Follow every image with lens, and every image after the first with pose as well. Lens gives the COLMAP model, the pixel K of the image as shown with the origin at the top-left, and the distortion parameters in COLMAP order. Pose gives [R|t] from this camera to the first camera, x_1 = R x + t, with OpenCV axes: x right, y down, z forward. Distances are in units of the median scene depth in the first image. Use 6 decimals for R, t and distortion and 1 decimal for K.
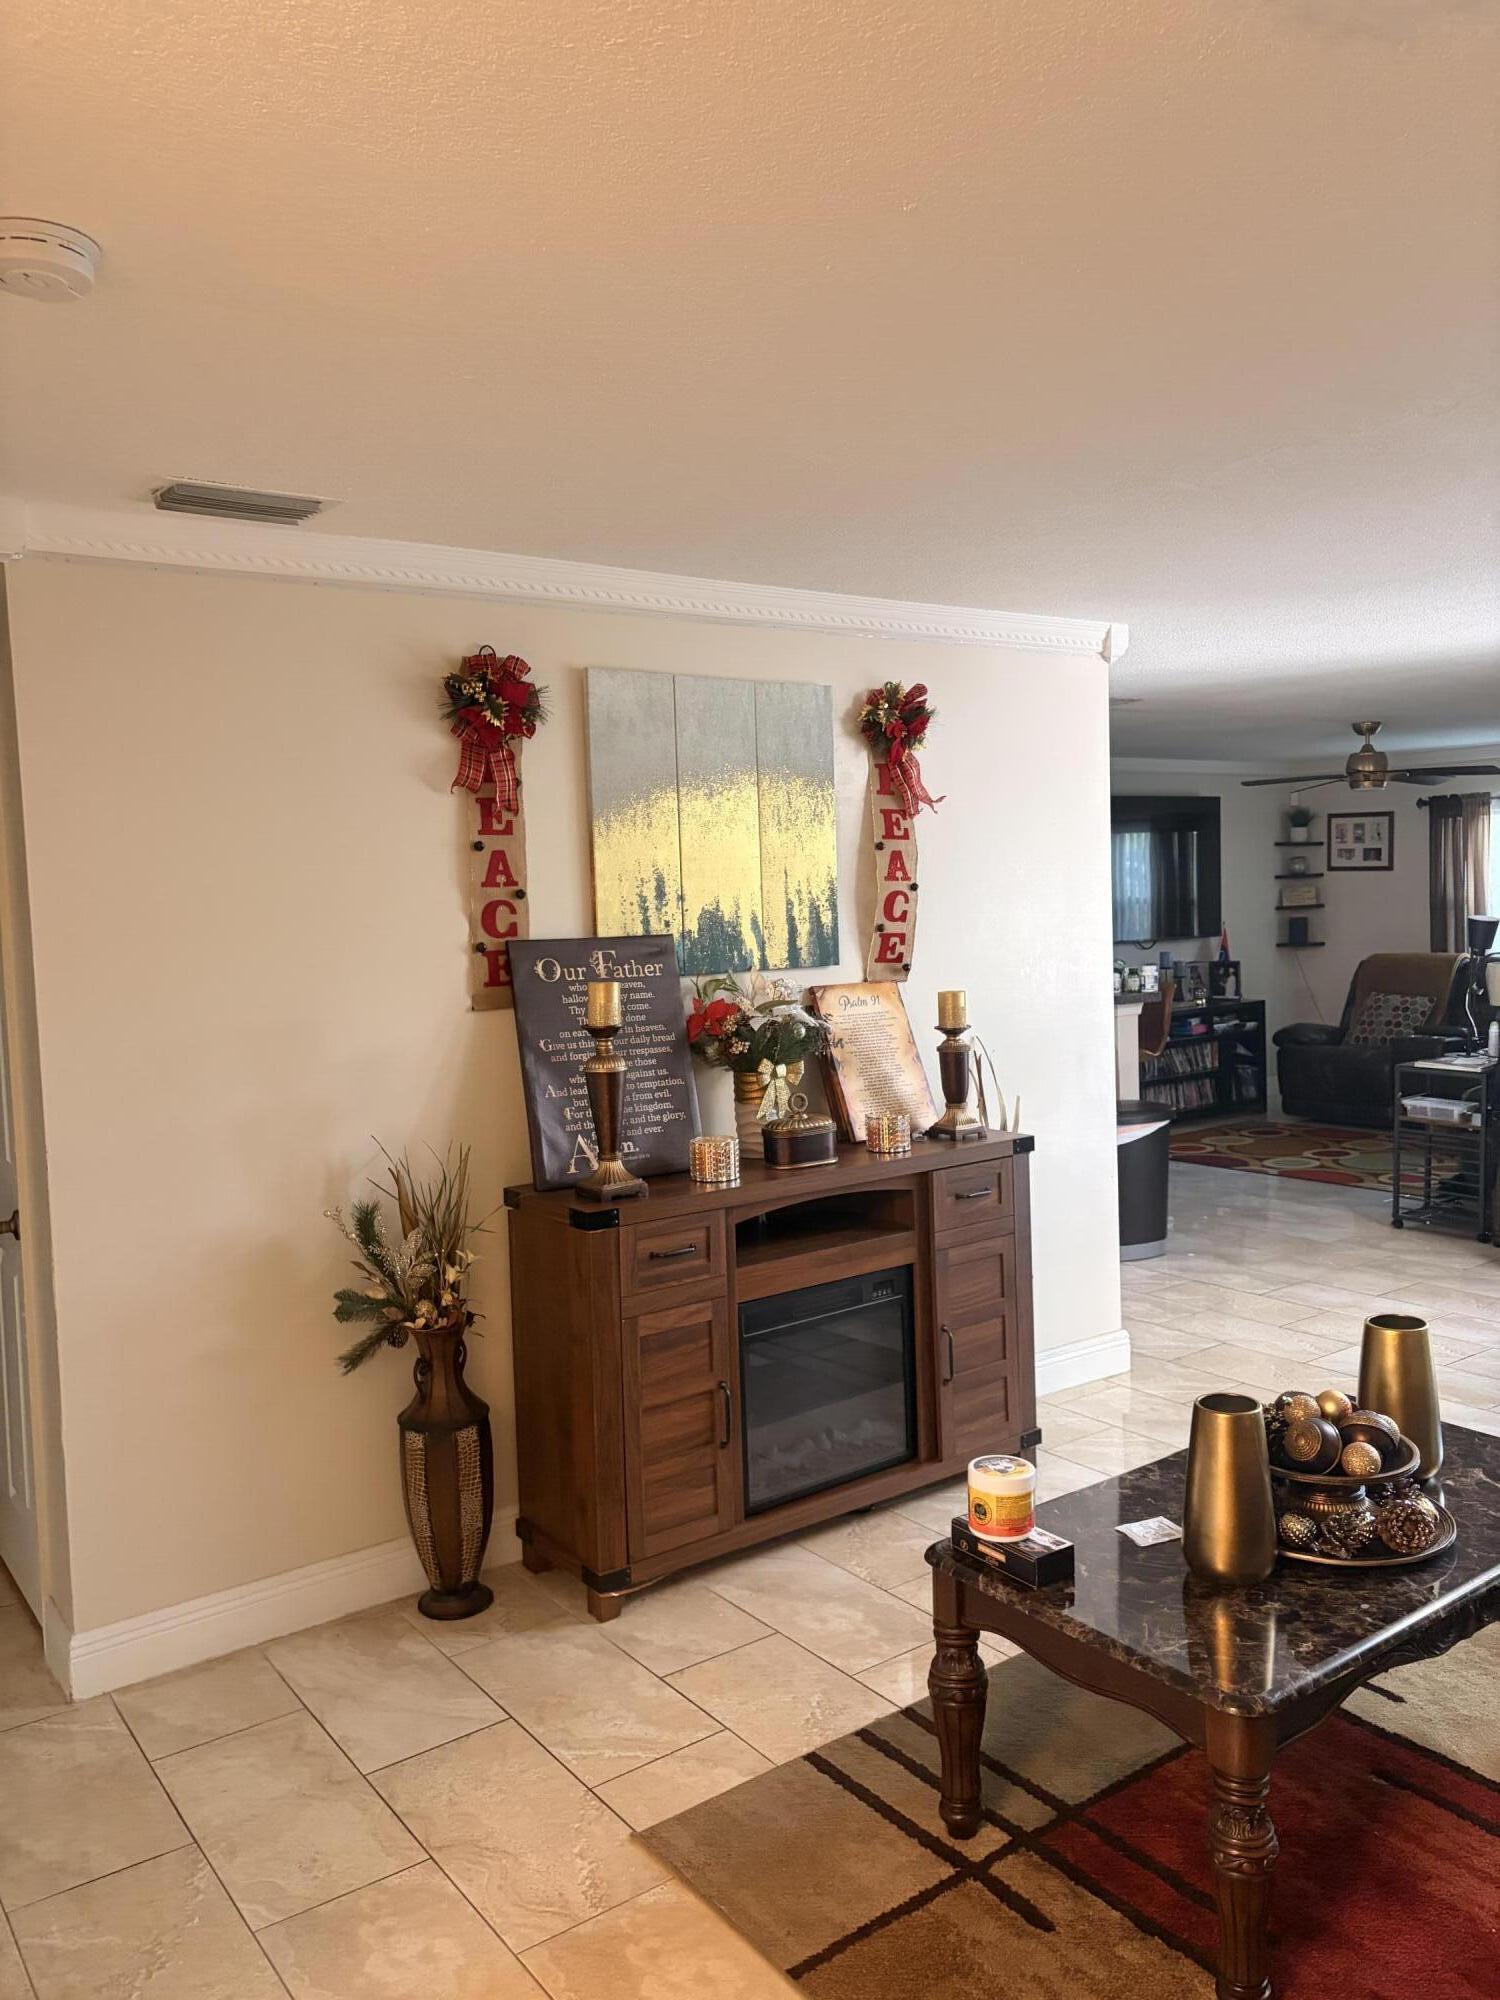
lens RADIAL K [[1512.7, 0, 763.1], [0, 1512.7, 982.9], [0, 0, 1]] dist [0.026724, -0.033498]
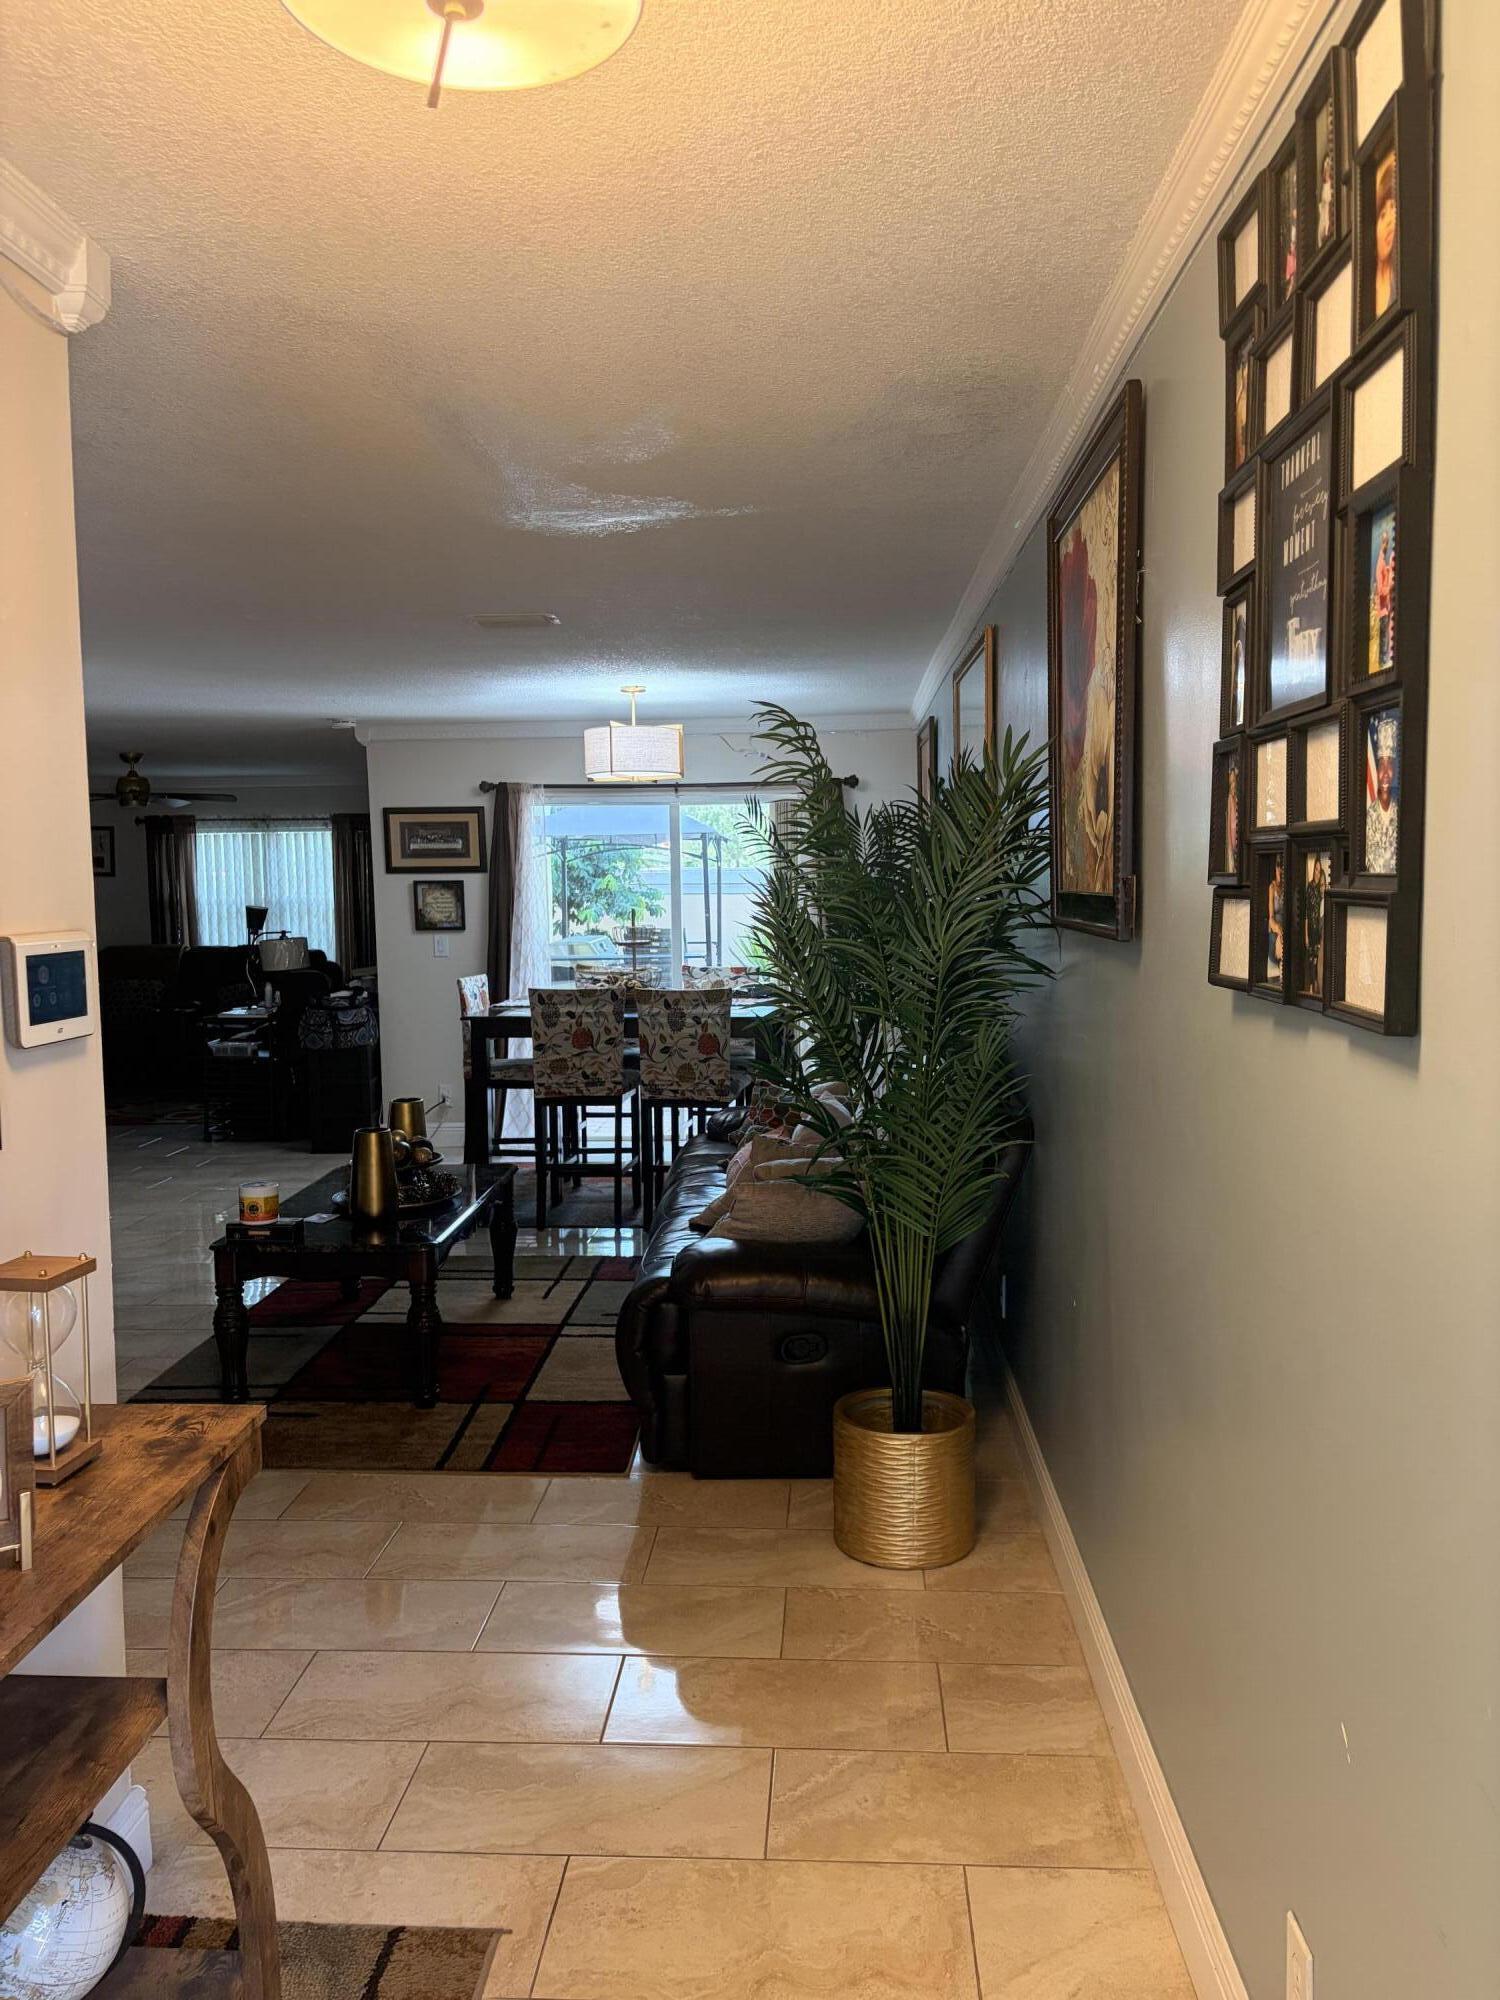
lens RADIAL K [[1512.7, 0, 758.7], [0, 1512.7, 1012.6], [0, 0, 1]] dist [0.026724, -0.033498]
pose [[0.625072, -0.046033, 0.779209, -0.744530], [0.042446, 0.998787, 0.024955, 0.088746], [-0.779412, 0.017476, 0.626267, -0.490686]]
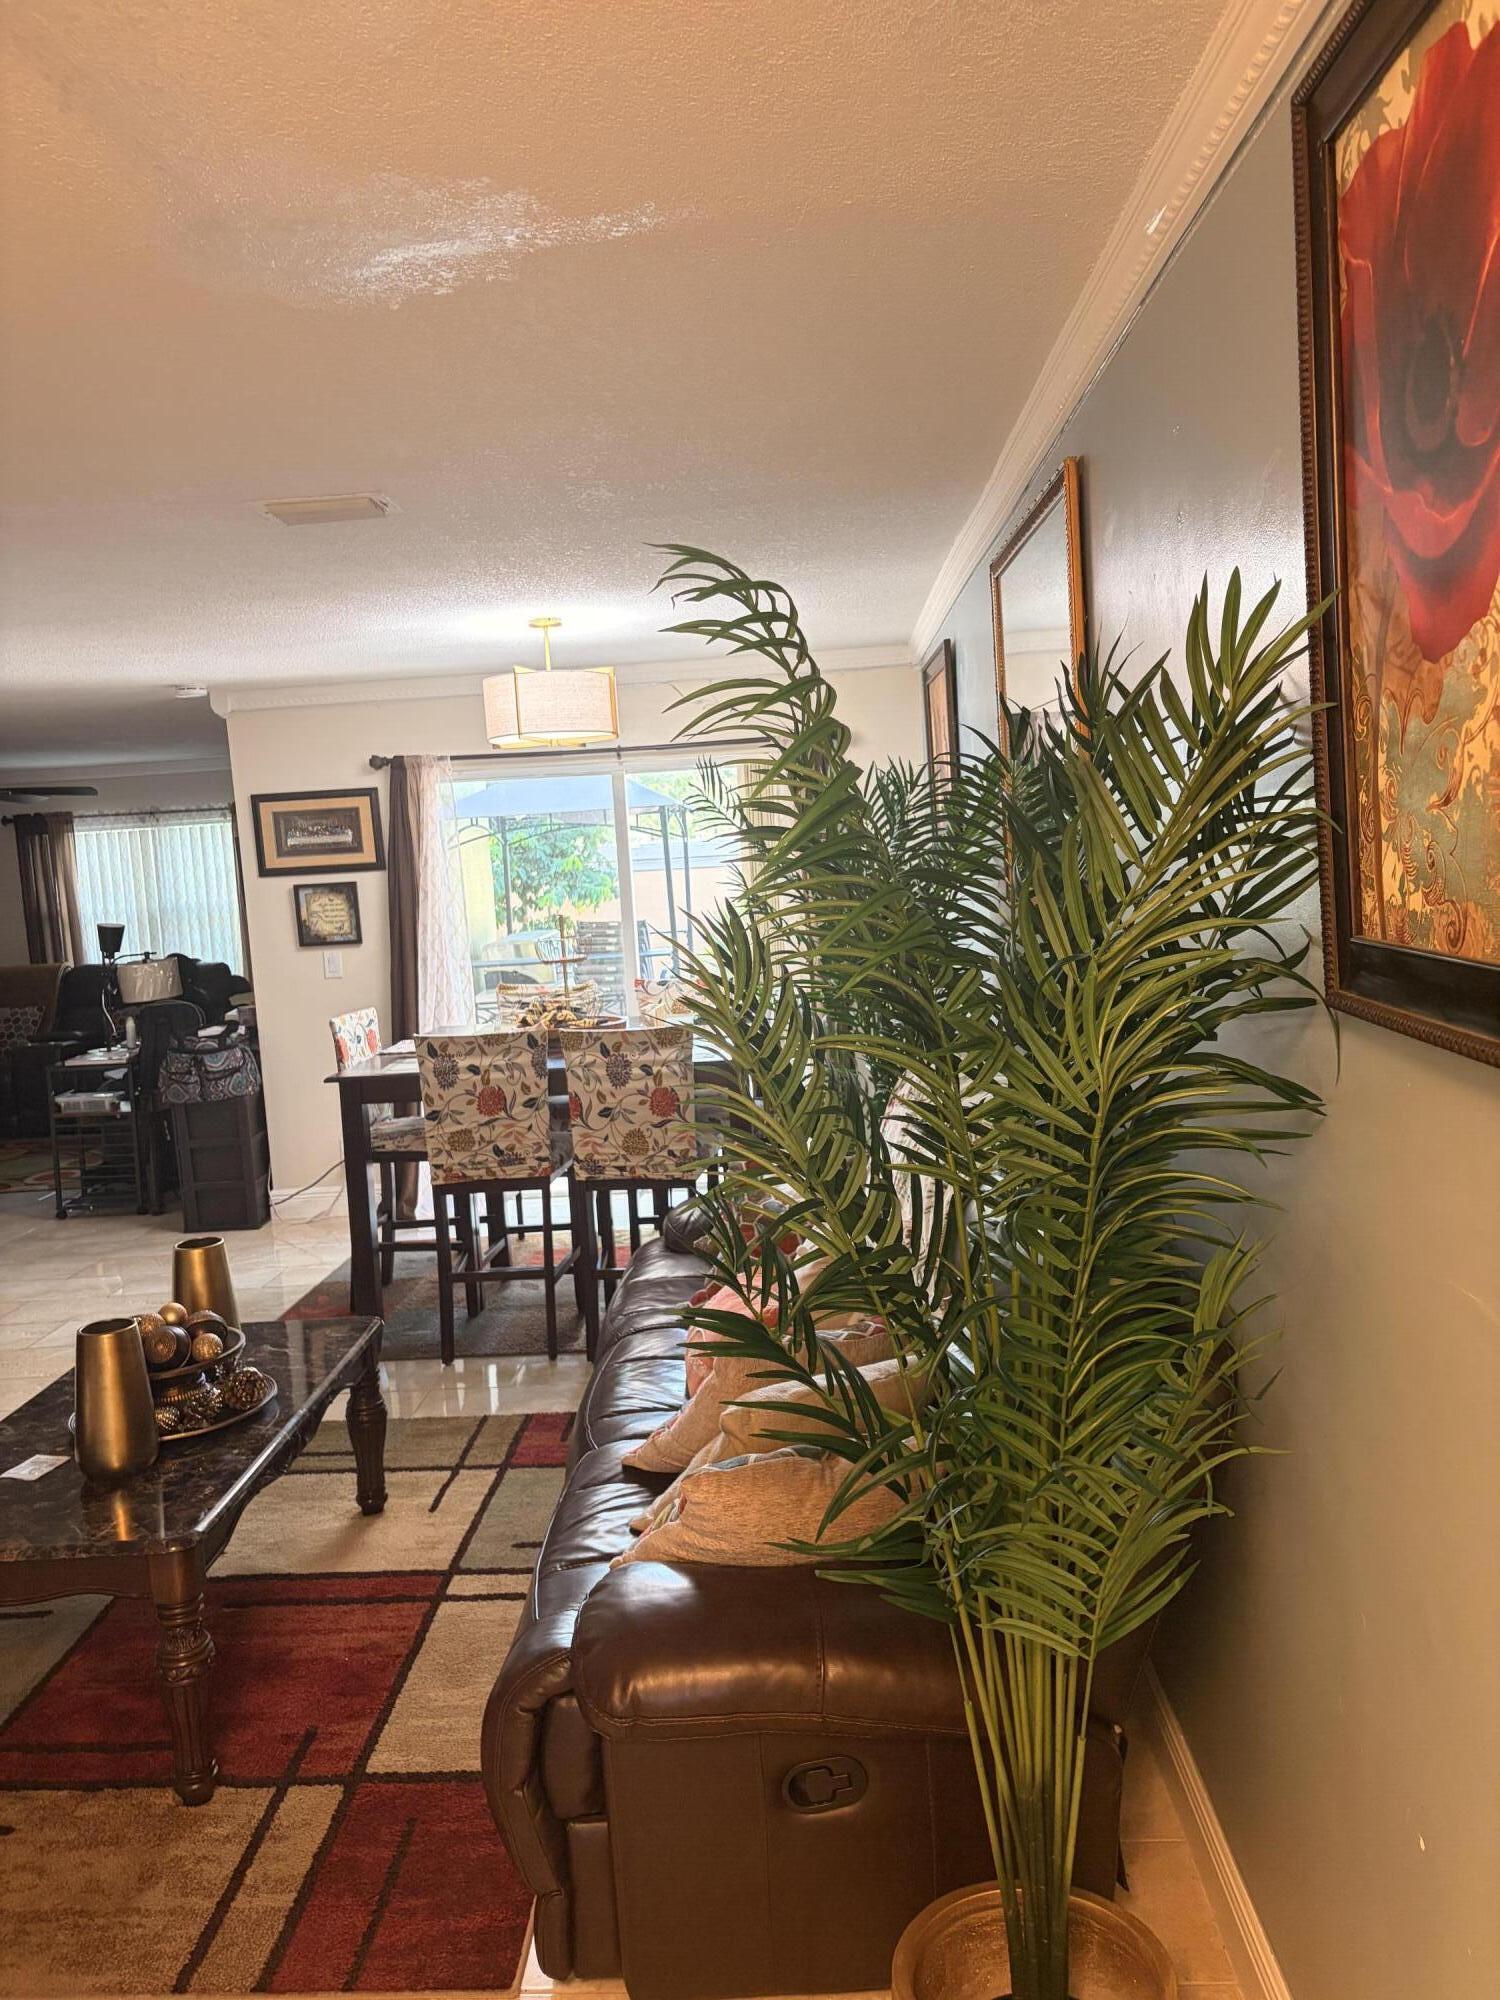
lens RADIAL K [[1512.7, 0, 740.0], [0, 1512.7, 991.1], [0, 0, 1]] dist [0.026724, -0.033498]
pose [[0.625329, -0.083358, 0.775897, -0.239190], [0.088912, 0.995414, 0.035284, 0.017035], [-0.775280, 0.046923, 0.629873, -0.115918]]
